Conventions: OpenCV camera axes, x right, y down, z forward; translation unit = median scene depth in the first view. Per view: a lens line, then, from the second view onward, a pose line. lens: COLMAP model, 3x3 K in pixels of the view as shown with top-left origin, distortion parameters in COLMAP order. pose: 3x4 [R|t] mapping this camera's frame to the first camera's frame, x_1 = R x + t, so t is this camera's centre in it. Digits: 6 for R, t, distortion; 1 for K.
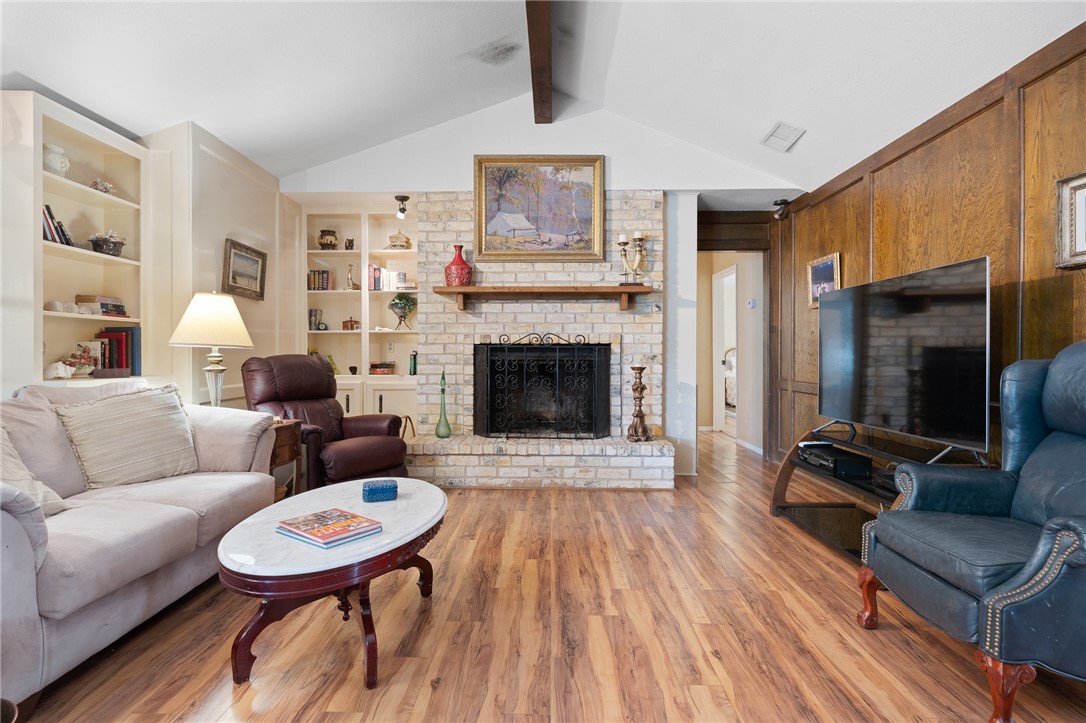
lens RADIAL K [[560.3, 0, 541.6], [0, 560.3, 351.6], [0, 0, 1]] dist [0.001483, -0.000178]
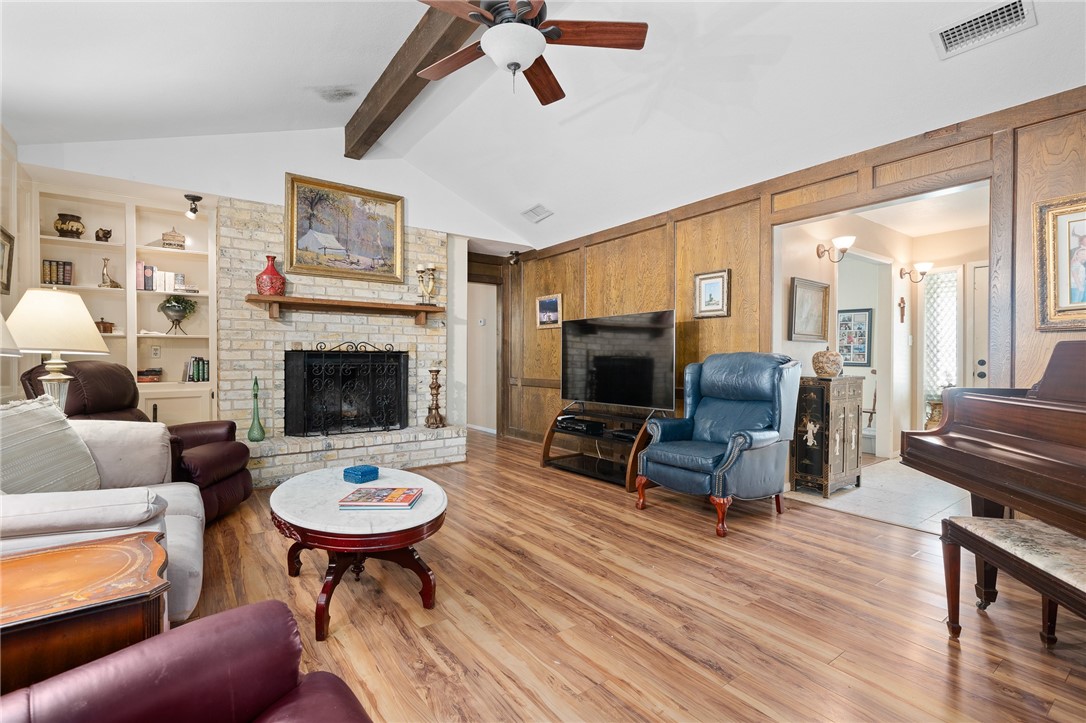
lens RADIAL K [[496.1, 0, 537.9], [0, 496.1, 360.9], [0, 0, 1]] dist [0.002237, 0.000114]
pose [[0.796920, -0.001183, 0.604084, -0.307238], [-0.003994, 0.999966, 0.007228, -0.002619], [-0.604072, -0.008173, 0.796888, -0.040064]]
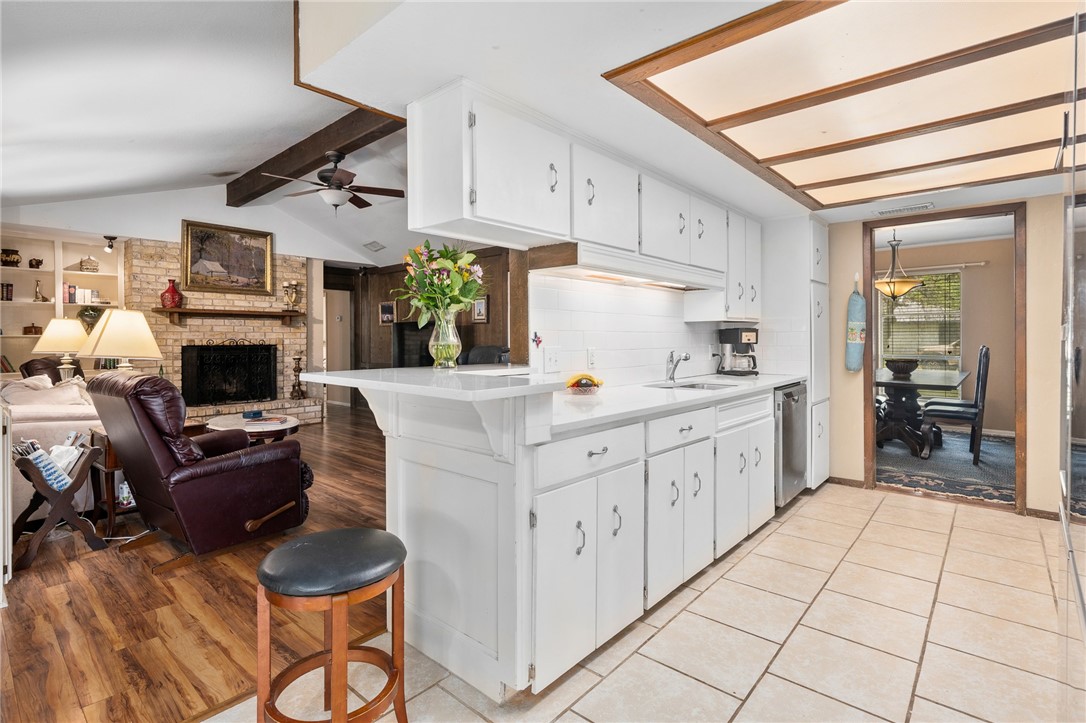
lens RADIAL K [[519.5, 0, 534.4], [0, 519.5, 339.5], [0, 0, 1]] dist [0.000762, 0.000067]
pose [[0.653660, -0.002737, 0.756783, -0.553818], [0.003457, 0.999994, 0.000630, -0.028151], [-0.756780, 0.002204, 0.653665, -0.613231]]
